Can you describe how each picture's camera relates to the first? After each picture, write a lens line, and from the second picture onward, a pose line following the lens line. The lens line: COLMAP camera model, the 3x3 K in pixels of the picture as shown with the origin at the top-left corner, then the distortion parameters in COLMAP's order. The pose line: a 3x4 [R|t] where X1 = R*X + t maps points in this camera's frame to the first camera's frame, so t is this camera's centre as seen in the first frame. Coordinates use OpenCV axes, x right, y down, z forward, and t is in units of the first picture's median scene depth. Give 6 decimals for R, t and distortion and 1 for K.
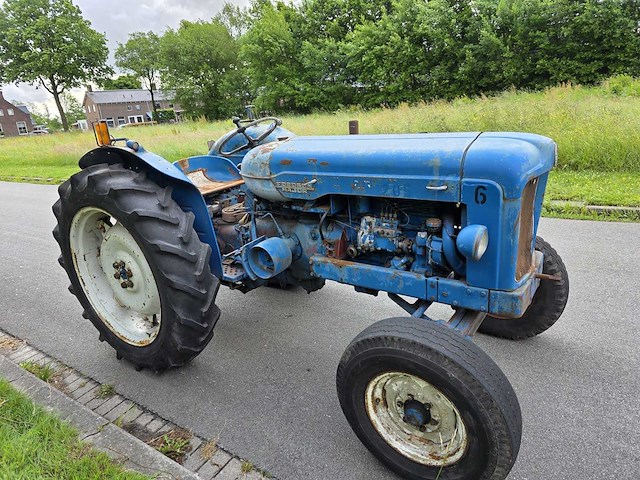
lens RADIAL K [[428.3, 0, 320.0], [0, 428.3, 240.0], [0, 0, 1]] dist [0.056707, -0.056442]
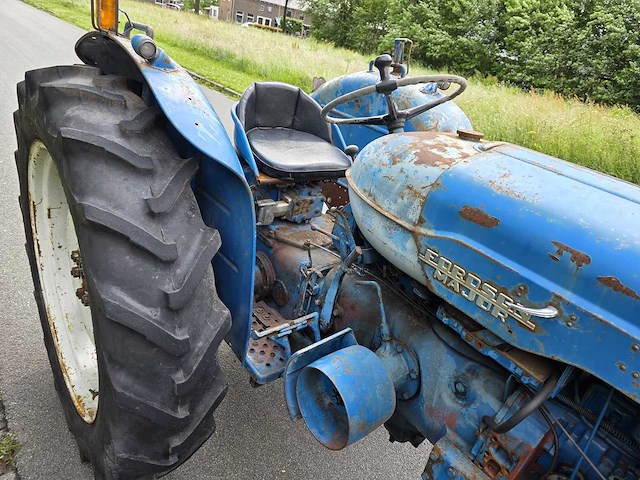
lens RADIAL K [[428.9, 0, 322.1], [0, 428.9, 237.0], [0, 0, 1]] dist [0.051270, -0.048756]
pose [[0.925873, 0.355255, -0.128661, -0.138697], [-0.337873, 0.930884, 0.138915, -0.161170], [0.169119, -0.085147, 0.981911, 0.578898]]
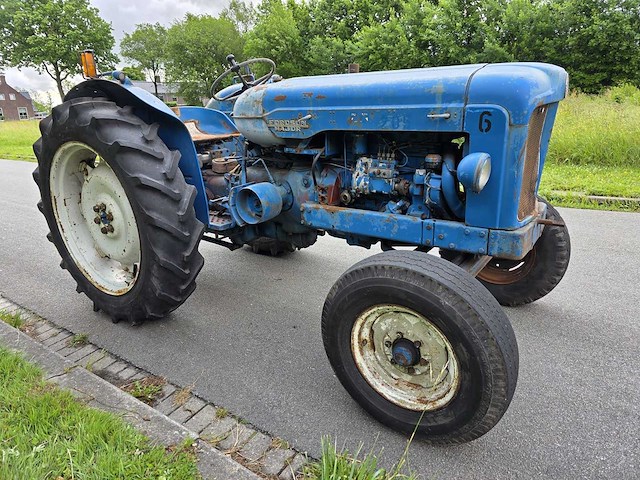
lens RADIAL K [[428.9, 0, 322.1], [0, 428.9, 237.0], [0, 0, 1]] dist [0.051270, -0.048756]
pose [[0.998821, 0.047411, 0.010429, 0.016402], [-0.047275, 0.998799, -0.012890, 0.122421], [-0.011028, 0.012381, 0.999863, 0.052227]]
